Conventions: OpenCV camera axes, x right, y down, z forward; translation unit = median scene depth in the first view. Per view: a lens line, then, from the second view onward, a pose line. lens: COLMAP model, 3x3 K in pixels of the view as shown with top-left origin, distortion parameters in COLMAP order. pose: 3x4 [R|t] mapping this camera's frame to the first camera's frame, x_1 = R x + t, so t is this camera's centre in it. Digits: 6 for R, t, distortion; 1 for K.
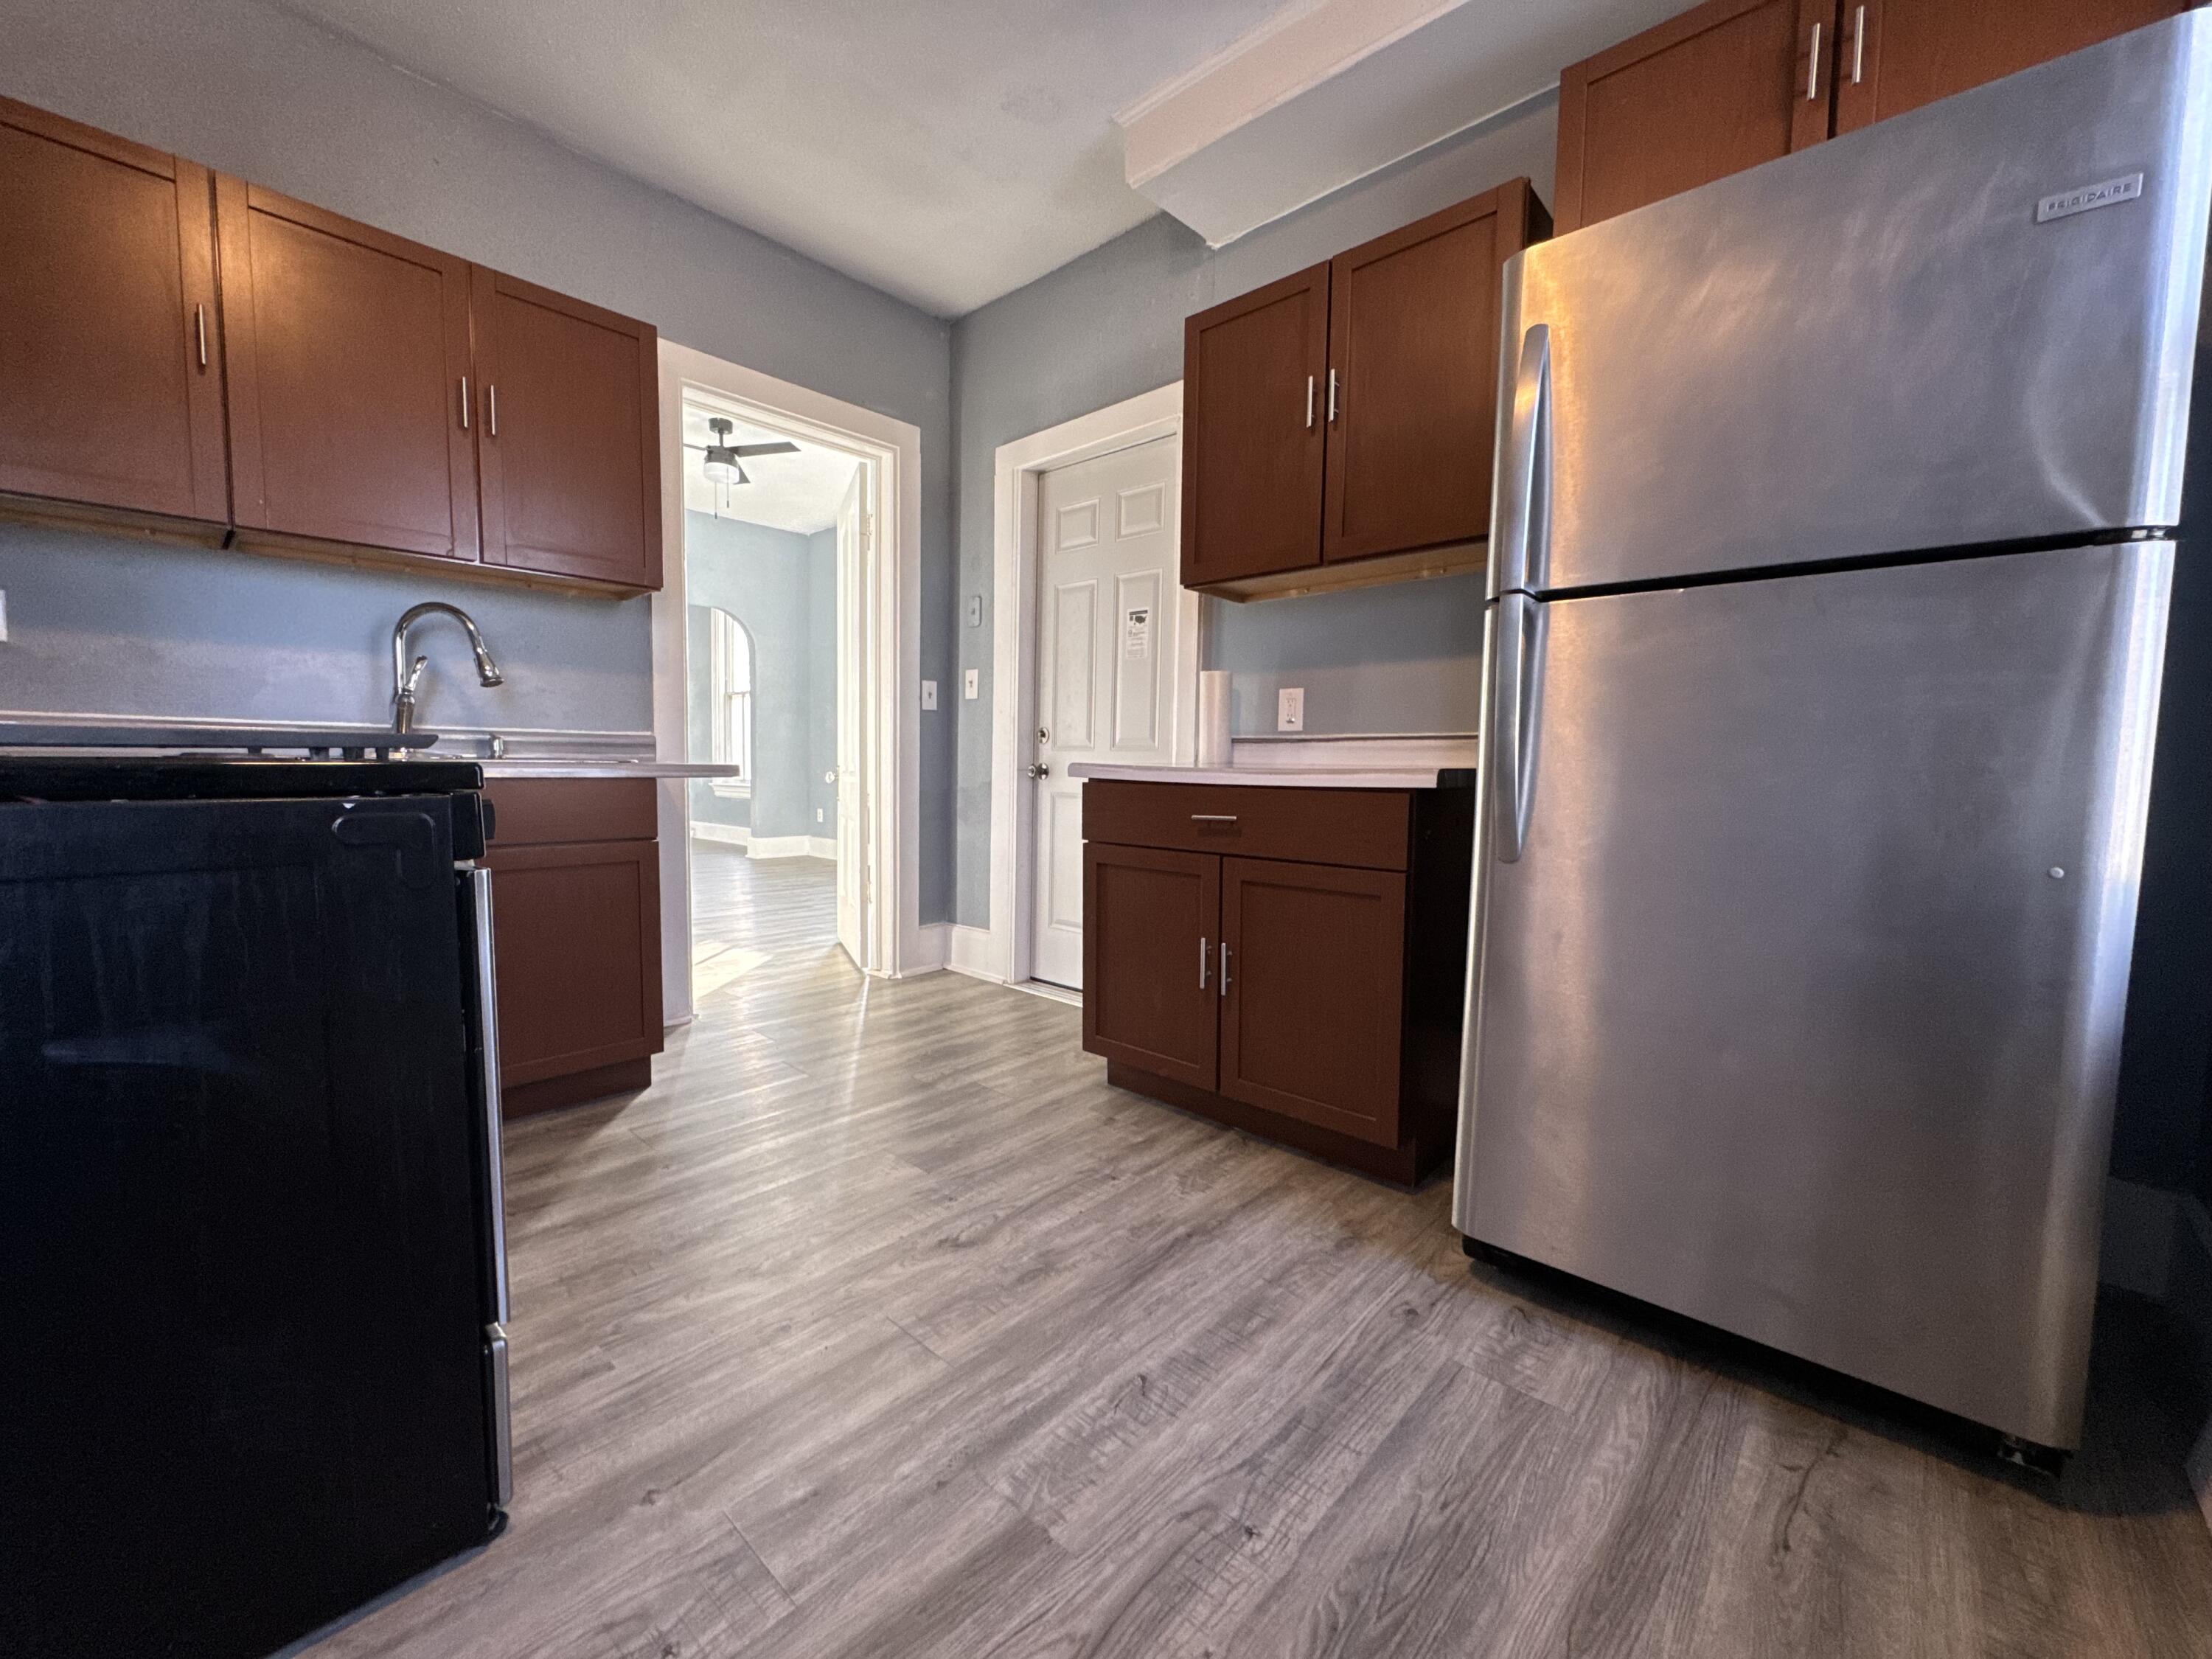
lens RADIAL K [[883.4, 0, 1107.8], [0, 883.4, 830.0], [0, 0, 1]] dist [-0.002474, 0.000138]
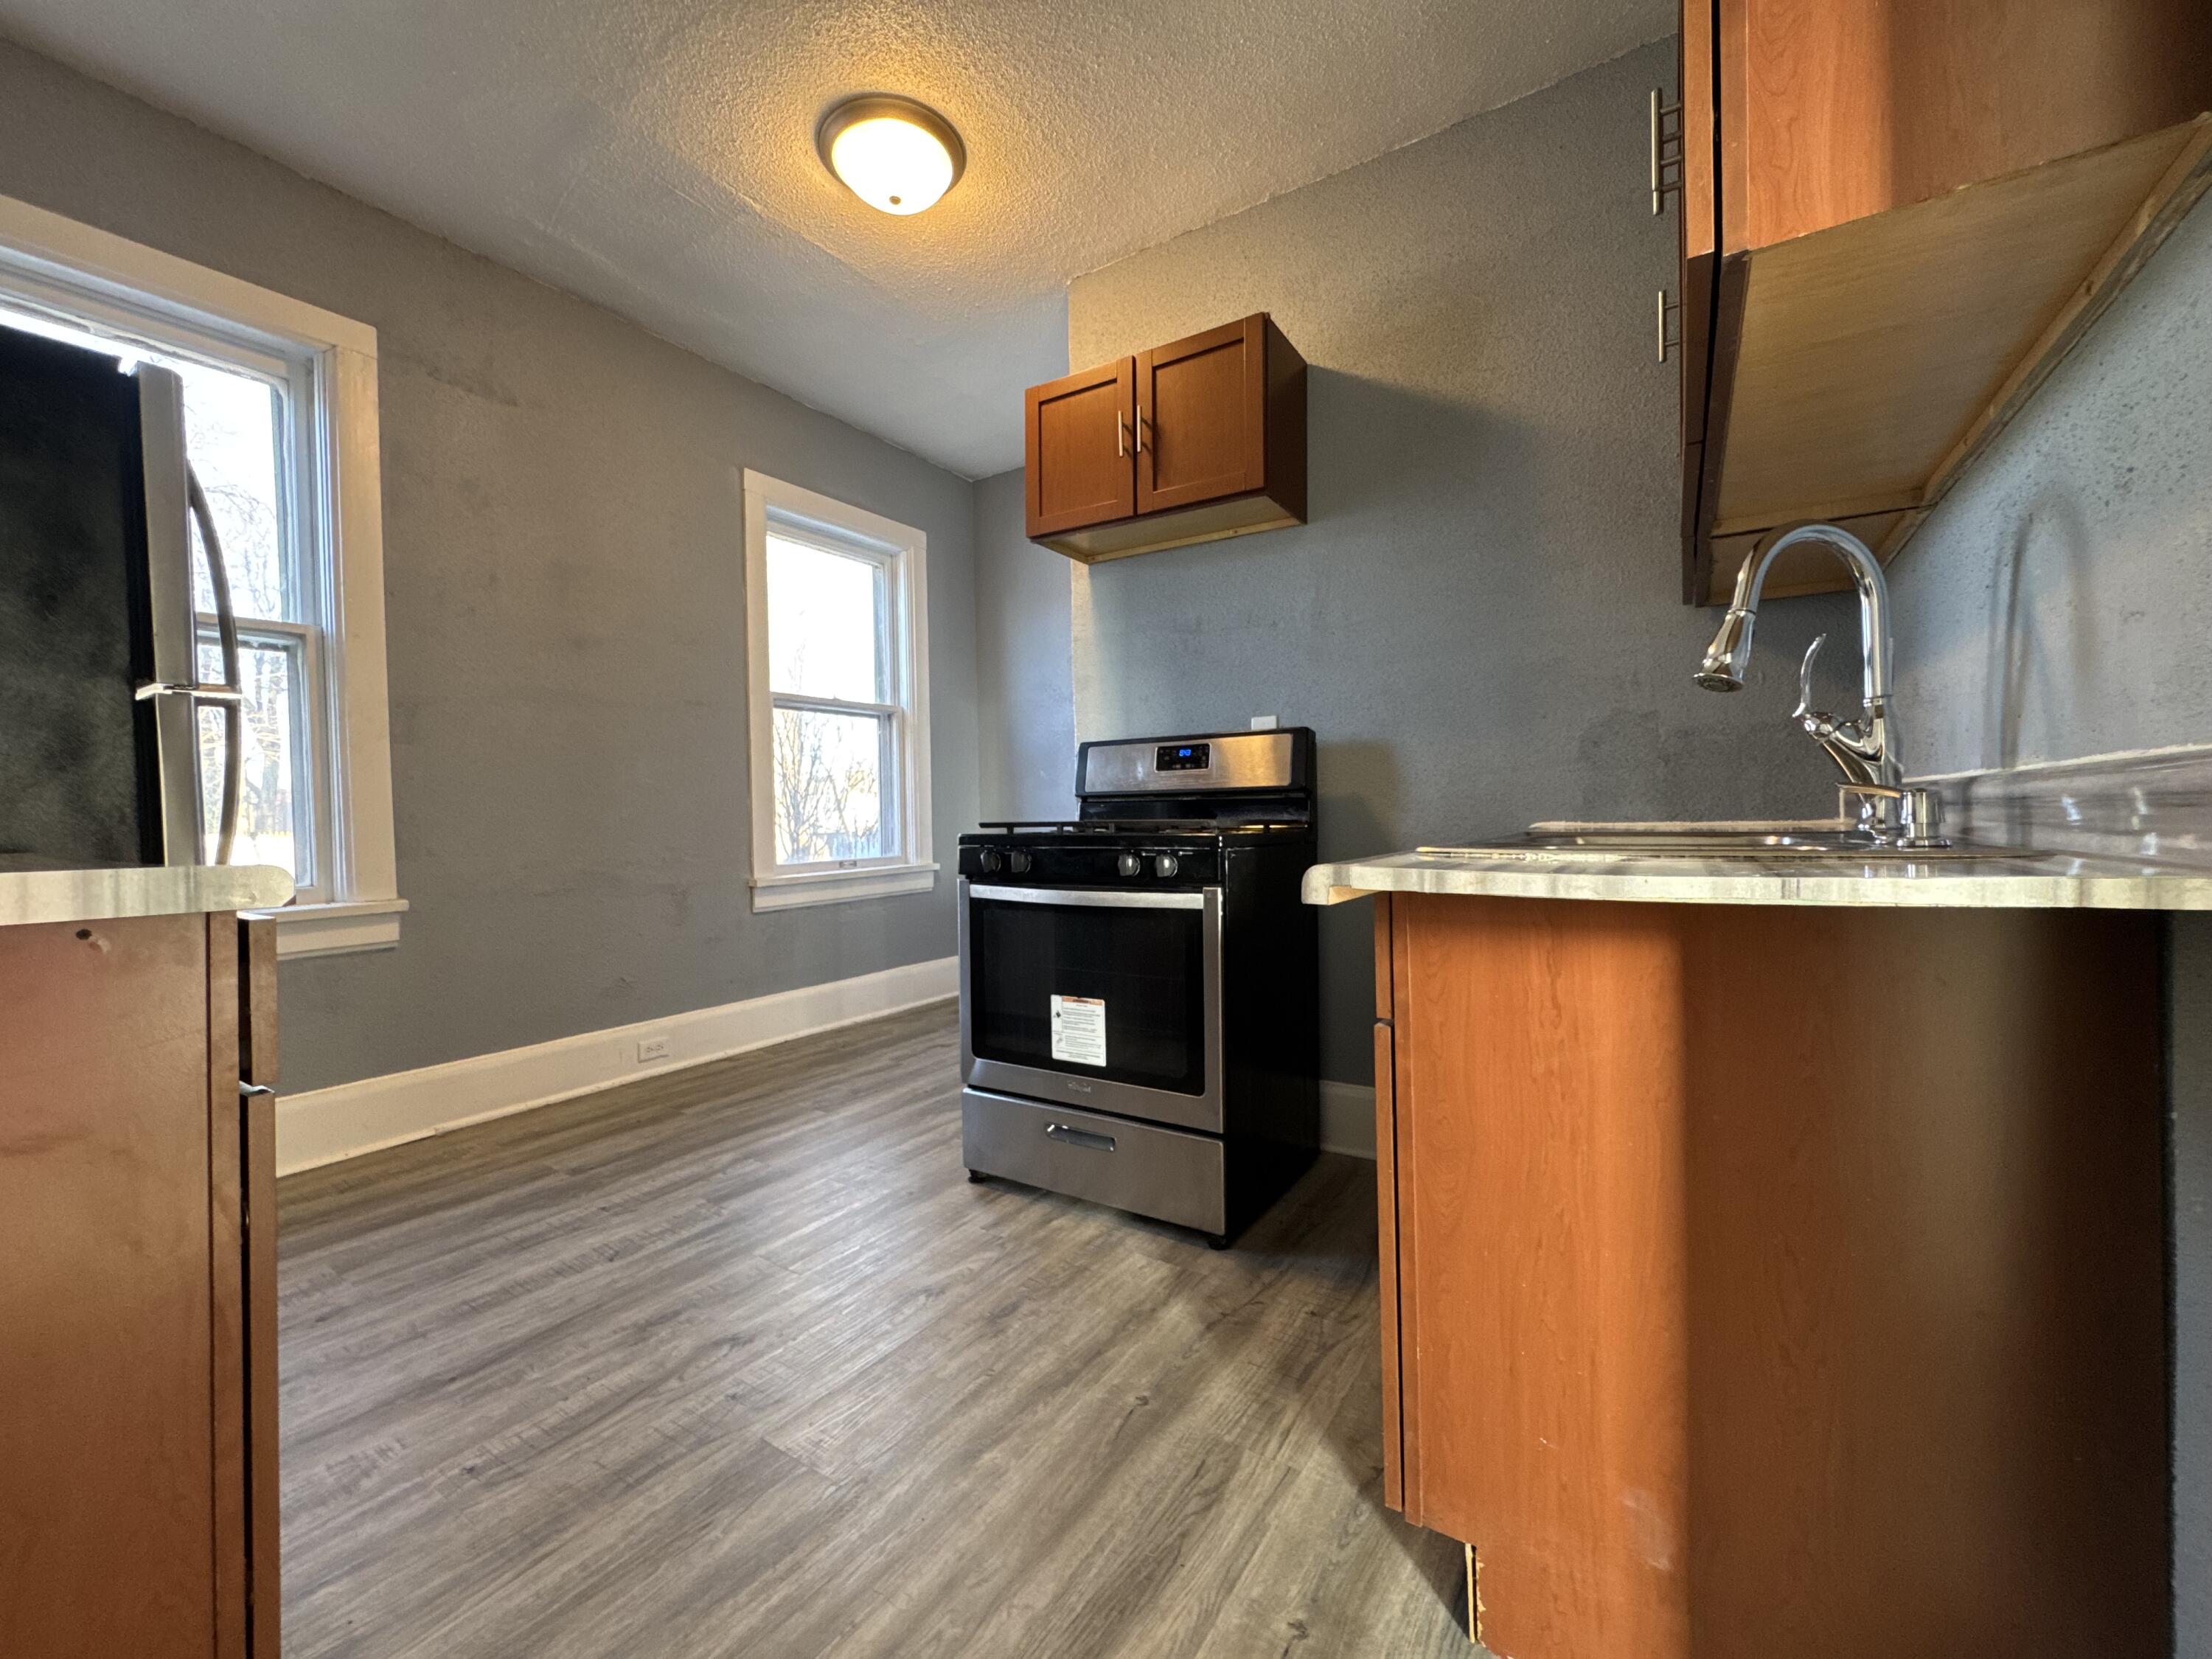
lens RADIAL K [[883.4, 0, 1103.9], [0, 883.4, 830.0], [0, 0, 1]] dist [-0.002474, 0.000138]
pose [[-0.987724, 0.000060, -0.156208, -0.474338], [-0.014360, 0.995731, 0.091177, -0.199419], [0.155547, 0.092301, -0.983507, 2.215751]]
